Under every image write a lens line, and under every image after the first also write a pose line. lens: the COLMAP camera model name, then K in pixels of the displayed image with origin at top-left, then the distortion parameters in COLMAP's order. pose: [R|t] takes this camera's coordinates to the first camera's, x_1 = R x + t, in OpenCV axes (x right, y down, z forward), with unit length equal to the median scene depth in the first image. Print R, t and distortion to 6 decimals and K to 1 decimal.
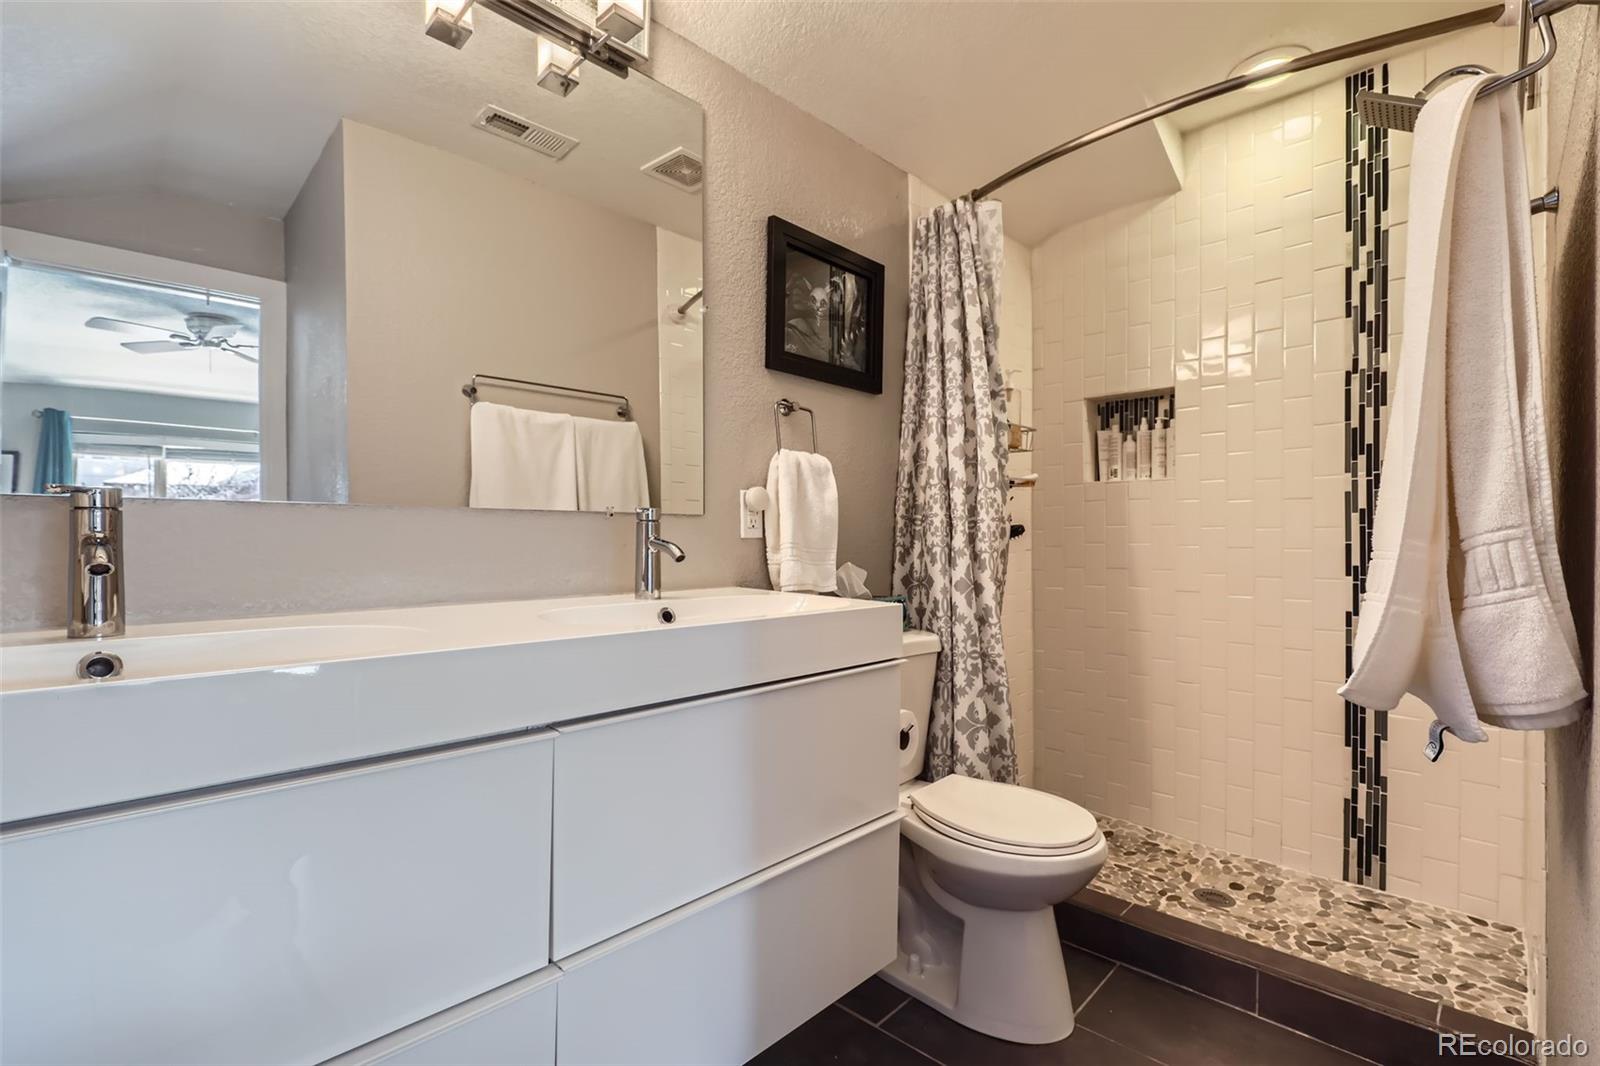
lens RADIAL K [[726.3, 0, 801.0], [0, 726.3, 532.1], [0, 0, 1]] dist [0.002160, -0.000764]
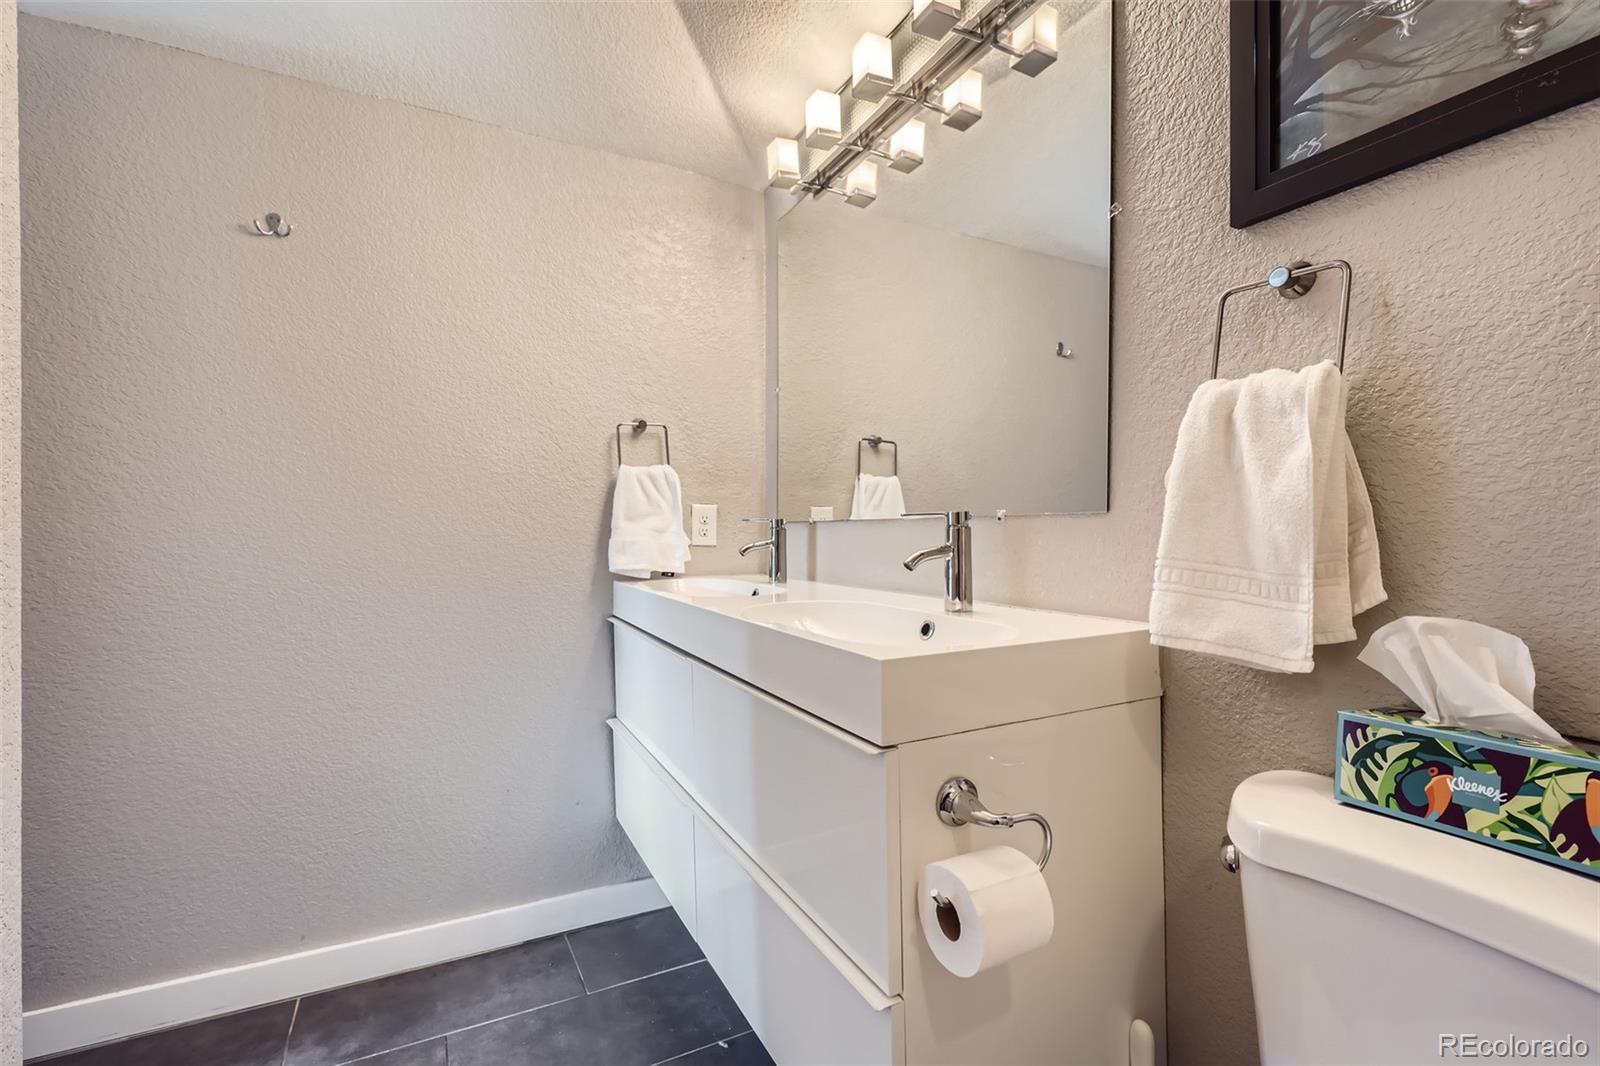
lens RADIAL K [[726.3, 0, 801.5], [0, 726.3, 532.9], [0, 0, 1]] dist [0.002160, -0.000764]
pose [[-0.313822, -0.002648, -0.949478, 0.548977], [0.000786, 0.999995, -0.003049, 0.001369], [0.949482, -0.001704, -0.313818, 0.836596]]
